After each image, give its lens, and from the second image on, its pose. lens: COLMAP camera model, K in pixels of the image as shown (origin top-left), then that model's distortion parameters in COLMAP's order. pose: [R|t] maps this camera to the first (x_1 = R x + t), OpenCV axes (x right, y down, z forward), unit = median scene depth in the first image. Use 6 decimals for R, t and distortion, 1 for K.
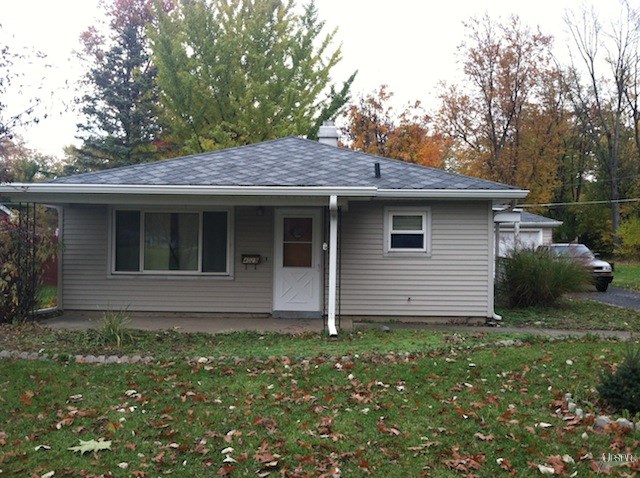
lens RADIAL K [[609.0, 0, 320.0], [0, 609.0, 239.0], [0, 0, 1]] dist [0.040207, -0.014997]
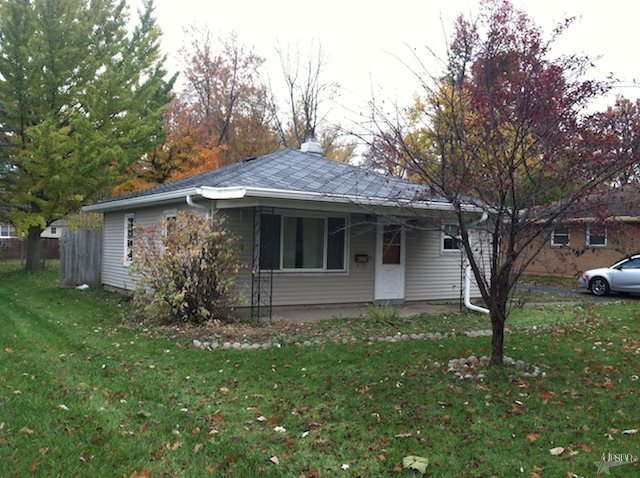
lens RADIAL K [[609.0, 0, 320.0], [0, 609.0, 239.0], [0, 0, 1]] dist [0.040207, -0.014997]
pose [[0.811299, 0.011922, 0.584510, -0.893686], [-0.018285, 0.999820, 0.004986, -0.009620], [-0.584346, -0.014733, 0.811371, 0.062287]]
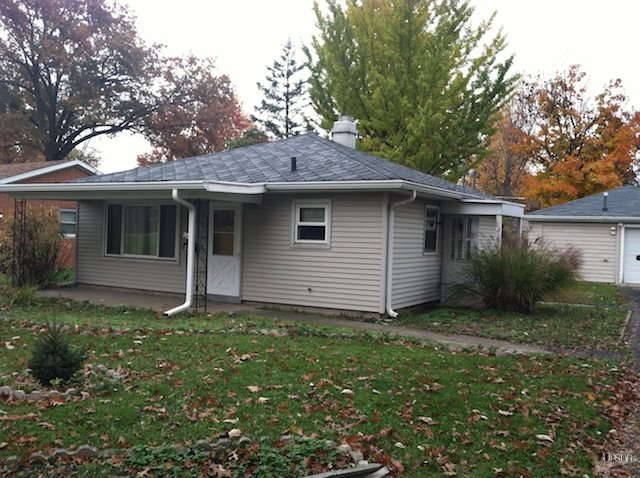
lens RADIAL K [[609.0, 0, 320.0], [0, 609.0, 239.0], [0, 0, 1]] dist [0.040207, -0.014997]
pose [[0.889391, 0.019702, -0.456722, 0.616764], [-0.017765, 0.999806, 0.008535, 0.004738], [0.456802, 0.000523, 0.889568, 0.102624]]
